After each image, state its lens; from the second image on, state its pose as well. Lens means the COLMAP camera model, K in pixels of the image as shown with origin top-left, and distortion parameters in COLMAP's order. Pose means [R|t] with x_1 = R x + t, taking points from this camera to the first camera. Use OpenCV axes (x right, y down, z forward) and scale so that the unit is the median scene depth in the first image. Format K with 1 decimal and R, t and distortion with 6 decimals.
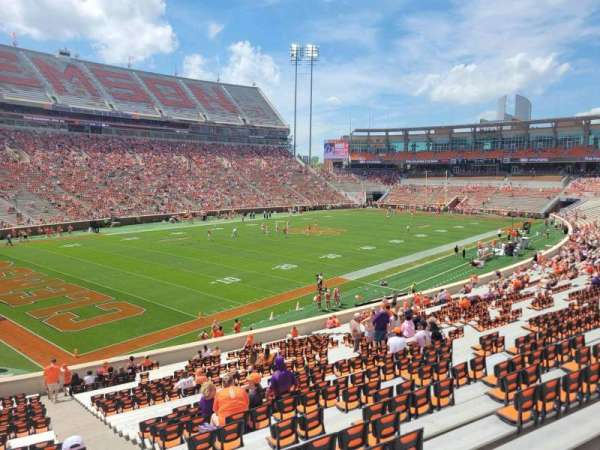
lens RADIAL K [[459.2, 0, 302.0], [0, 459.2, 231.9], [0, 0, 1]] dist [0.053453, -0.036087]
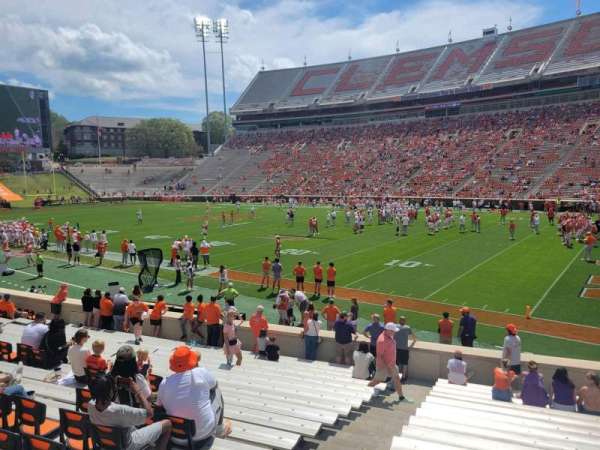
lens RADIAL K [[459.2, 0, 290.9], [0, 459.2, 215.0], [0, 0, 1]] dist [0.053453, -0.036087]
pose [[0.022735, 0.072820, -0.997086, 0.481775], [-0.111854, 0.991267, 0.069845, -0.043616], [0.993465, 0.109940, 0.030682, 0.675840]]
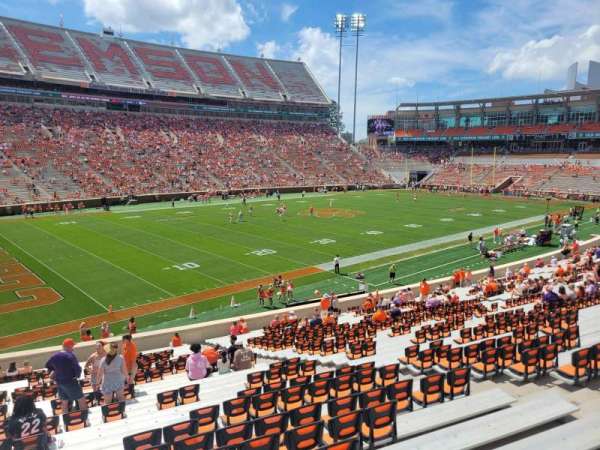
lens RADIAL K [[459.2, 0, 301.0], [0, 459.2, 225.4], [0, 0, 1]] dist [0.053453, -0.036087]
pose [[0.989952, 0.021196, -0.139804, 0.060611], [-0.017284, 0.999426, 0.029135, -0.001072], [0.140341, -0.026426, 0.989751, 0.051181]]
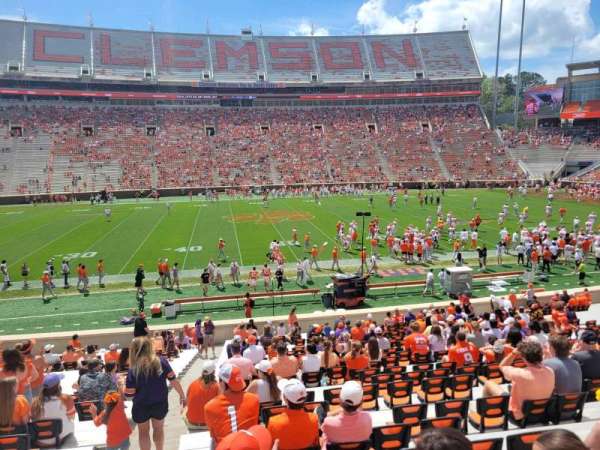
lens RADIAL K [[459.2, 0, 302.1], [0, 459.2, 225.8], [0, 0, 1]] dist [0.053453, -0.036087]
pose [[0.764180, 0.082288, -0.639733, 0.315771], [-0.058264, 0.996580, 0.058591, -0.018399], [0.642366, -0.007501, 0.766361, 0.305226]]
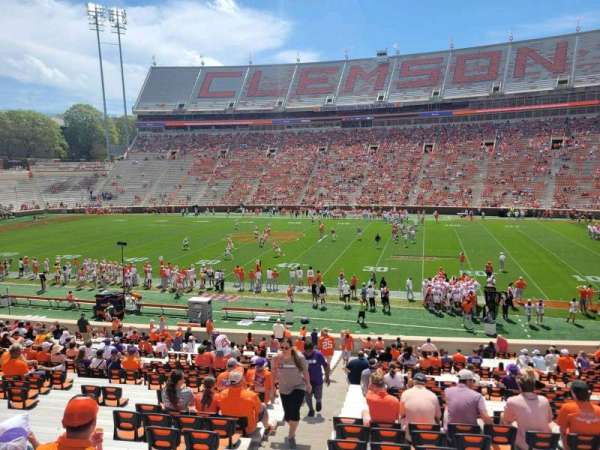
lens RADIAL K [[459.2, 0, 296.3], [0, 459.2, 220.3], [0, 0, 1]] dist [0.053453, -0.036087]
pose [[0.397079, 0.089030, -0.913456, 0.457593], [-0.096730, 0.993800, 0.054813, -0.045676], [0.912673, 0.066593, 0.403229, 0.456950]]
